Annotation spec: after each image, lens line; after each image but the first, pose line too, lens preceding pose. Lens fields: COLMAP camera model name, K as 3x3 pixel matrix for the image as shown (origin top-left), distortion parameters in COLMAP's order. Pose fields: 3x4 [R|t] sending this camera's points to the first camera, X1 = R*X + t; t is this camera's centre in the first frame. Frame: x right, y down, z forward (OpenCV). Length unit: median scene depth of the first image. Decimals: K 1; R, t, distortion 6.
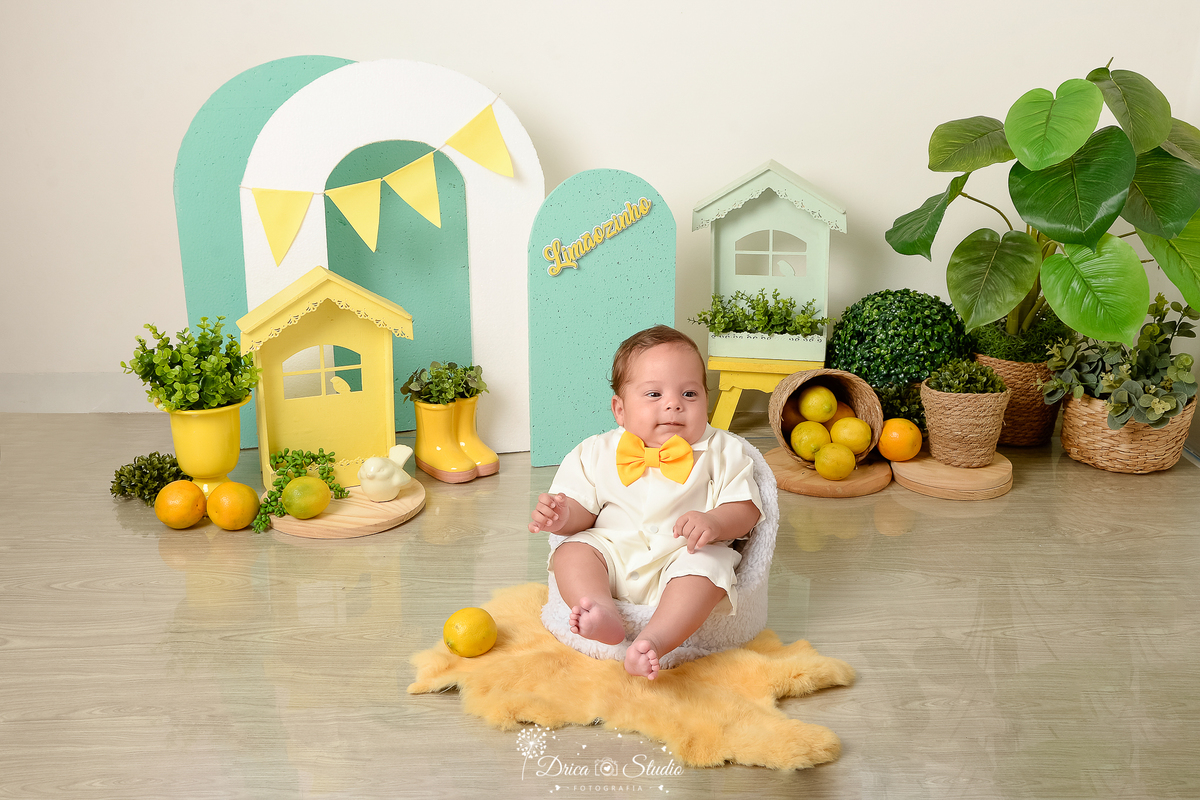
lens RADIAL K [[1342.8, 0, 597.1], [0, 1342.8, 395.9], [0, 0, 1]] dist [0.048440, 0.000000]
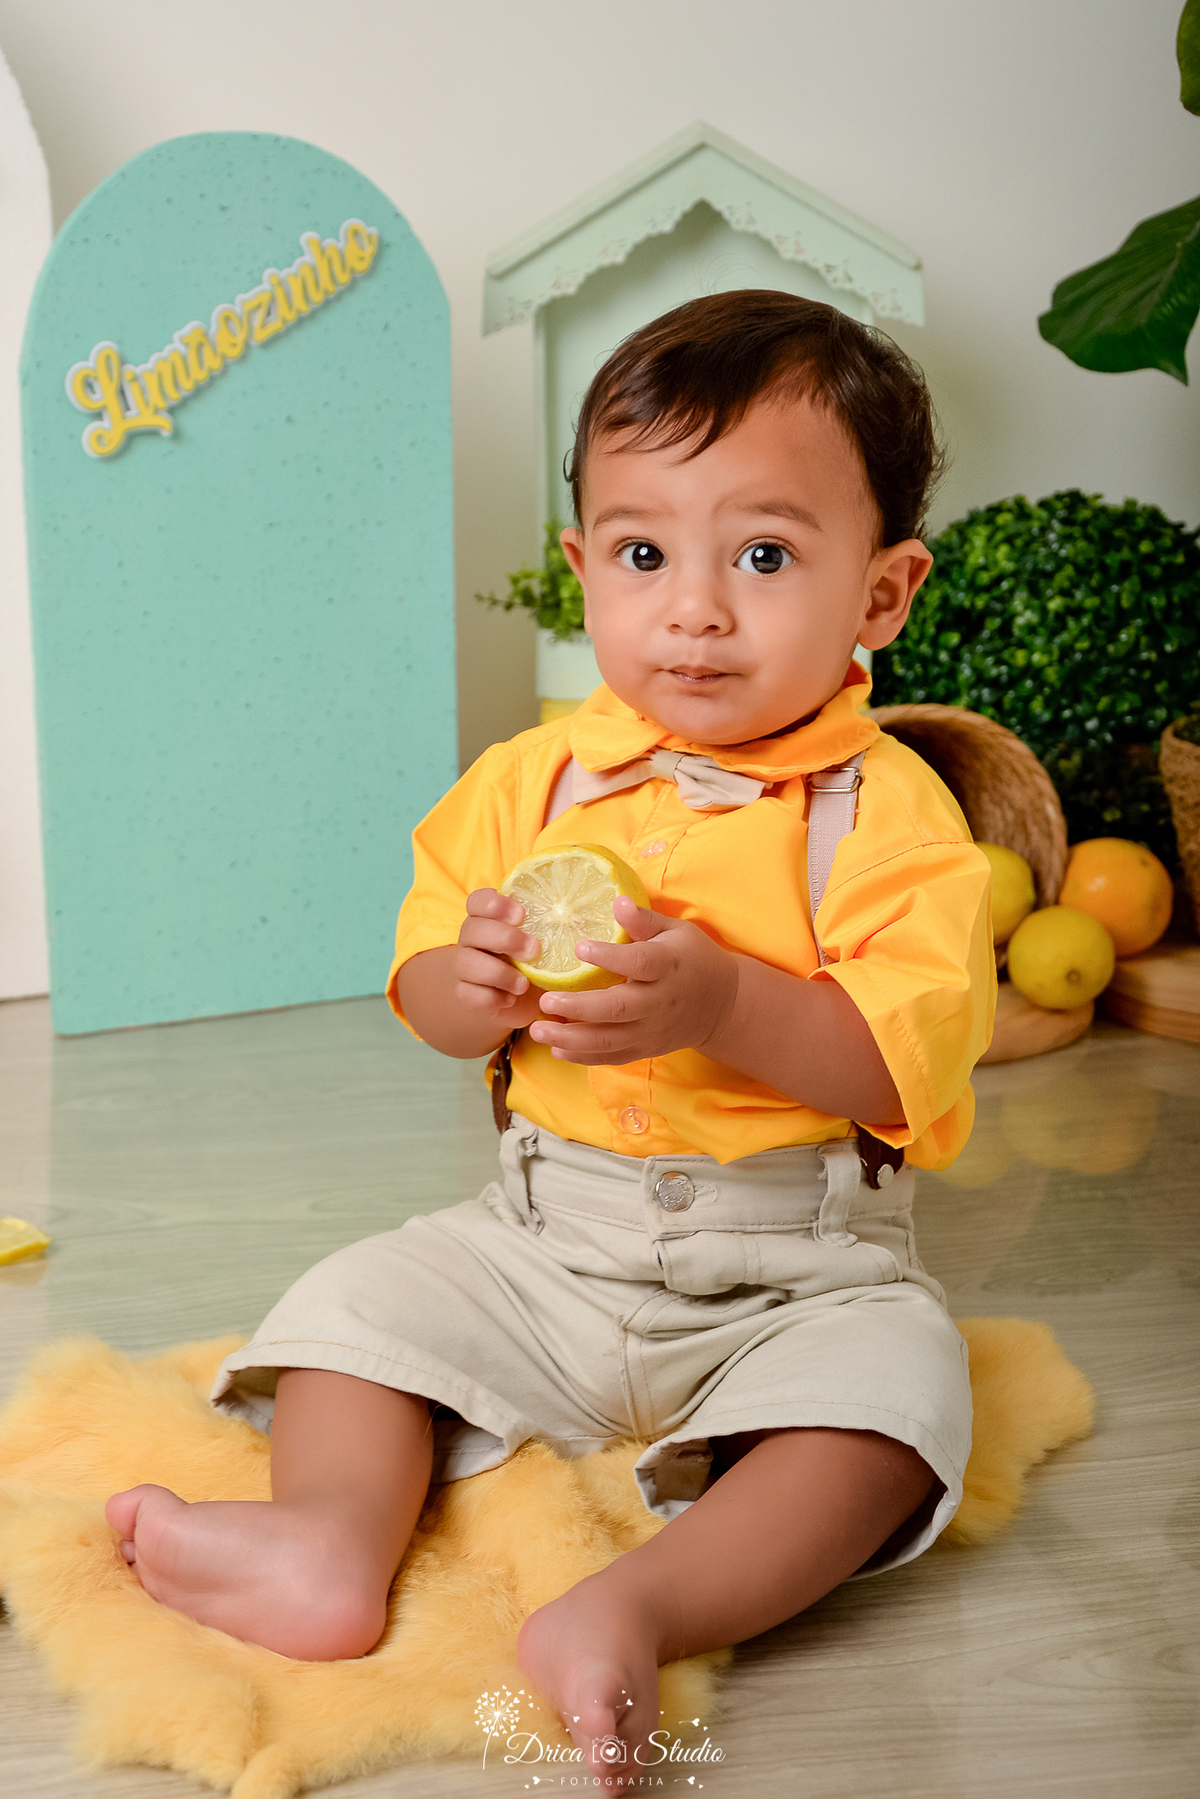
lens RADIAL K [[3297.7, 0, 546.9], [0, 3297.7, 864.2], [0, 0, 1]] dist [0.329440, 0.000000]
pose [[0.983533, -0.045484, 0.174910, -0.072867], [0.051840, 0.998144, -0.031942, 0.043767], [-0.173132, 0.040484, 0.984066, 0.165451]]
